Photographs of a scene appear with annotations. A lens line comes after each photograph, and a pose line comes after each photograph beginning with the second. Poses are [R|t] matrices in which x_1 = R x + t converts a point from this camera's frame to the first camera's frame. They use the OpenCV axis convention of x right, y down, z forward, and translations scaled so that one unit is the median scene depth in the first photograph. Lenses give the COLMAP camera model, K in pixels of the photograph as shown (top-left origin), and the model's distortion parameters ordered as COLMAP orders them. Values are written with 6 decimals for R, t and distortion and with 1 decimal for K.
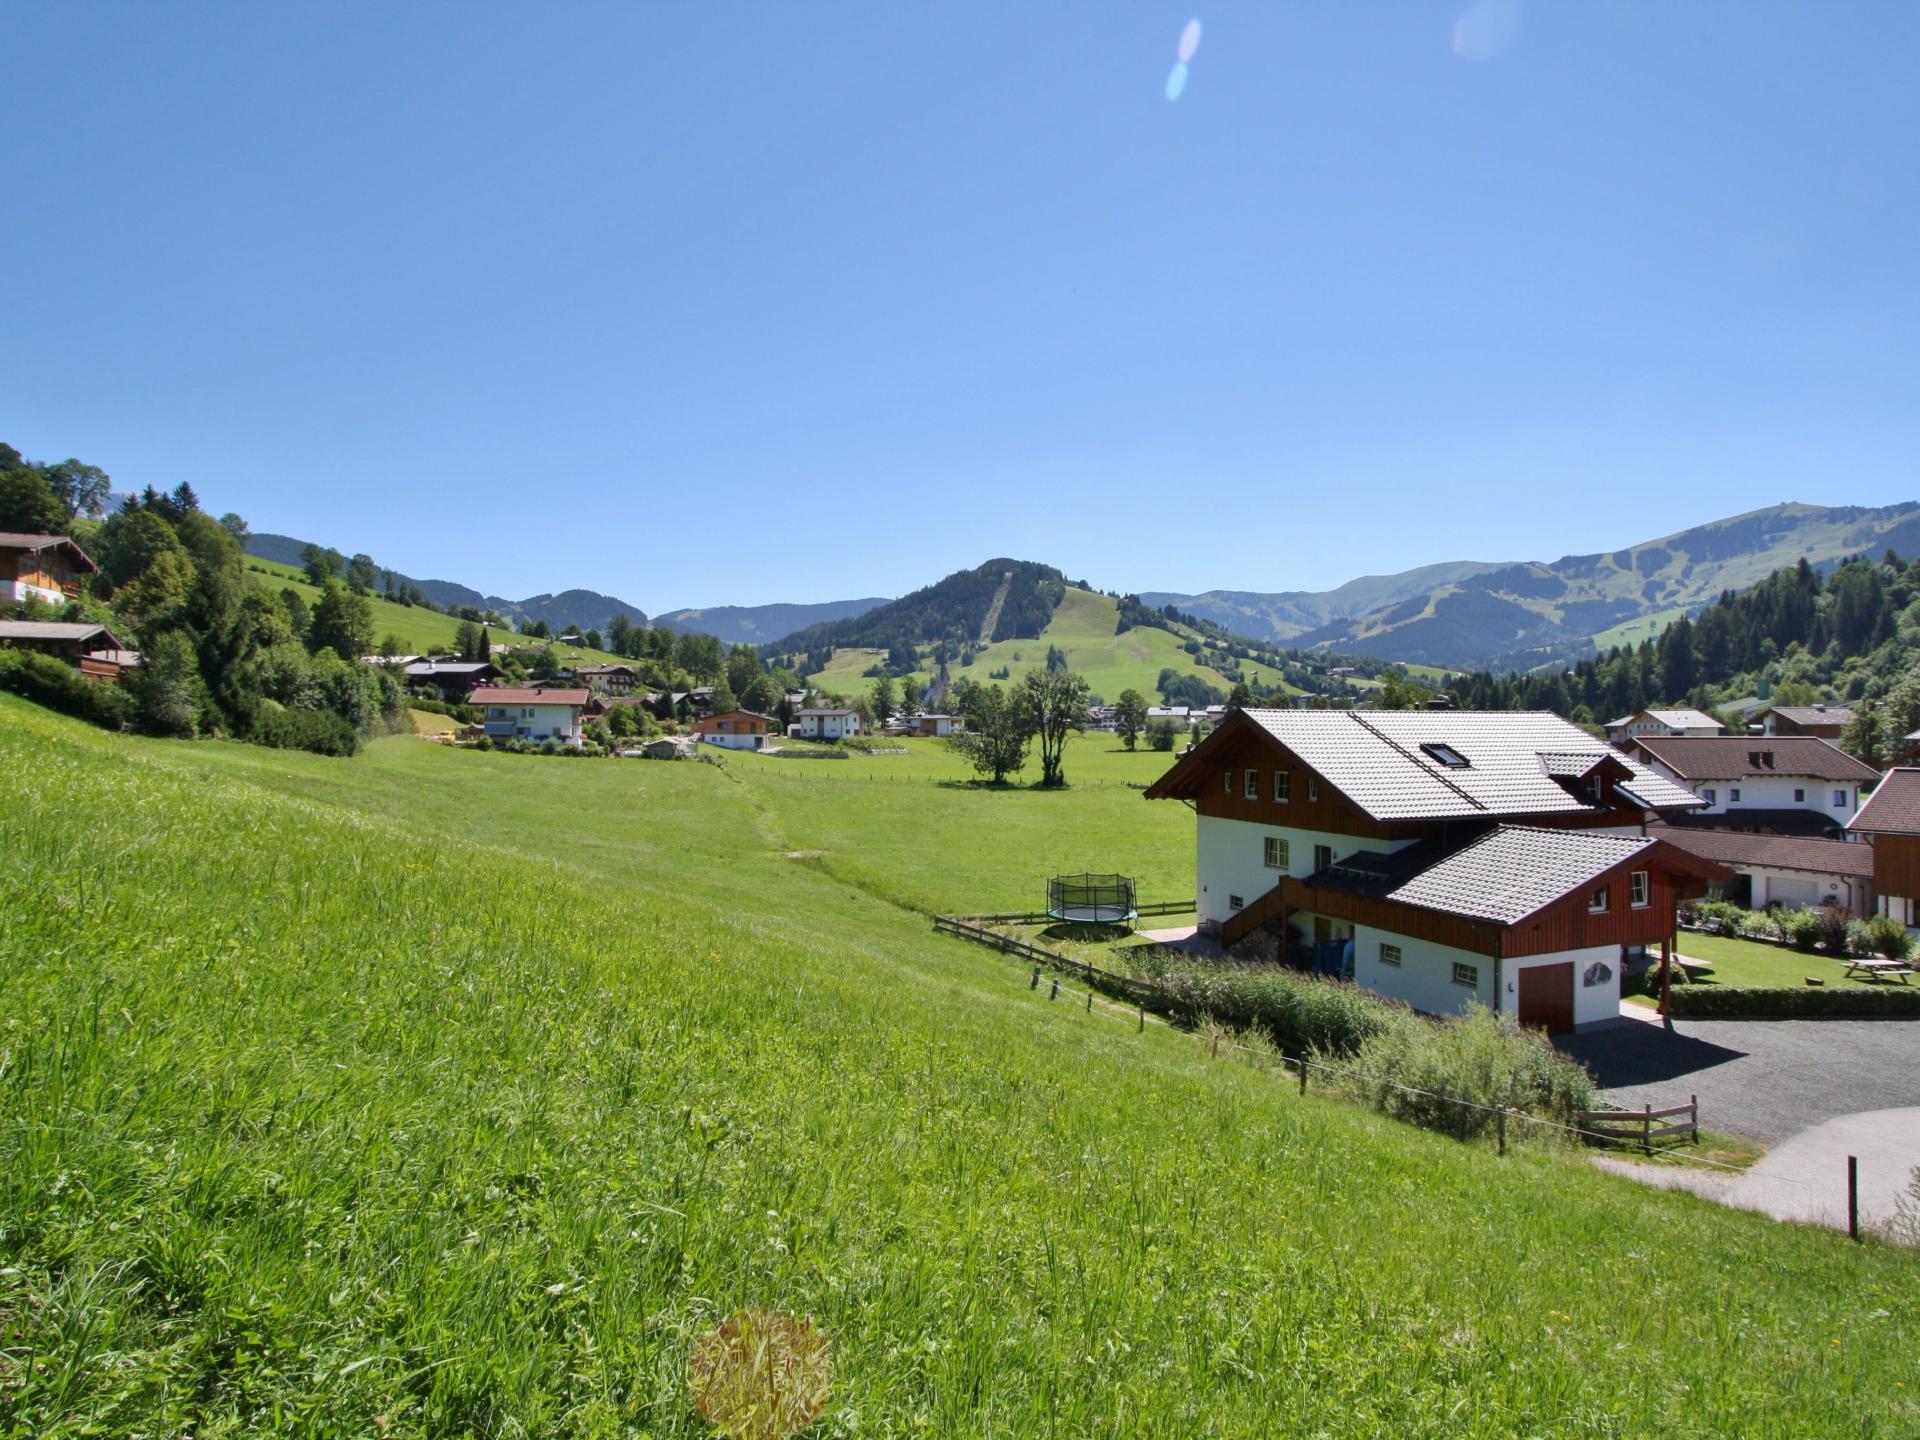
lens RADIAL K [[1012.9, 0, 971.9], [0, 1012.9, 723.2], [0, 0, 1]] dist [-0.013681, 0.001922]
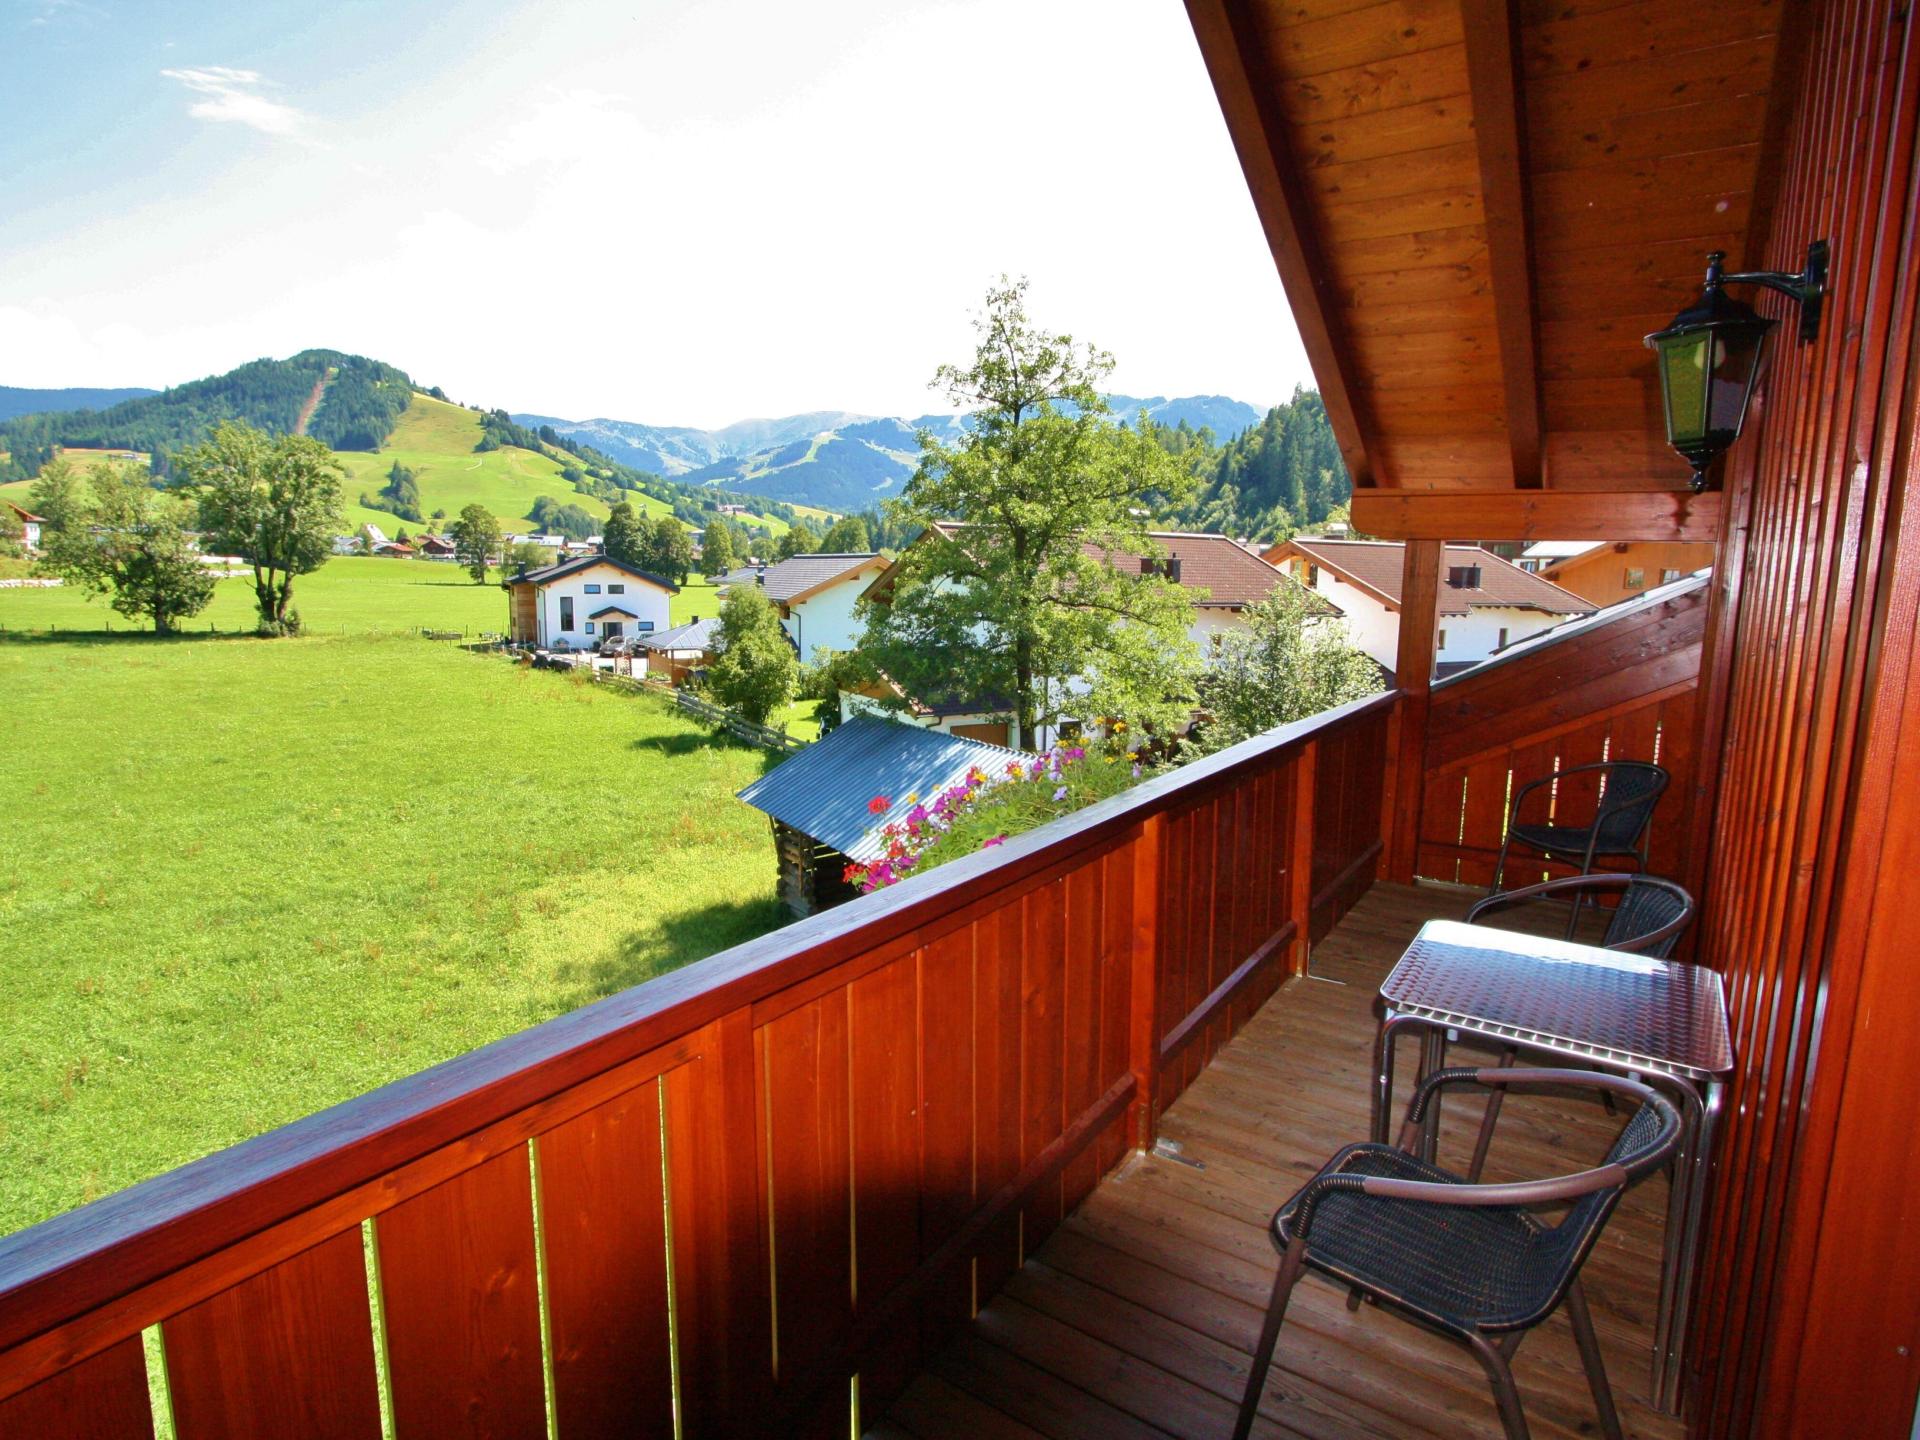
lens RADIAL K [[1012.9, 0, 971.9], [0, 1012.9, 723.2], [0, 0, 1]] dist [-0.013681, 0.001922]
pose [[0.835789, -0.068738, 0.544731, 0.285810], [-0.017827, 0.988212, 0.152051, 0.046299], [-0.548762, -0.136794, 0.824711, 0.890366]]
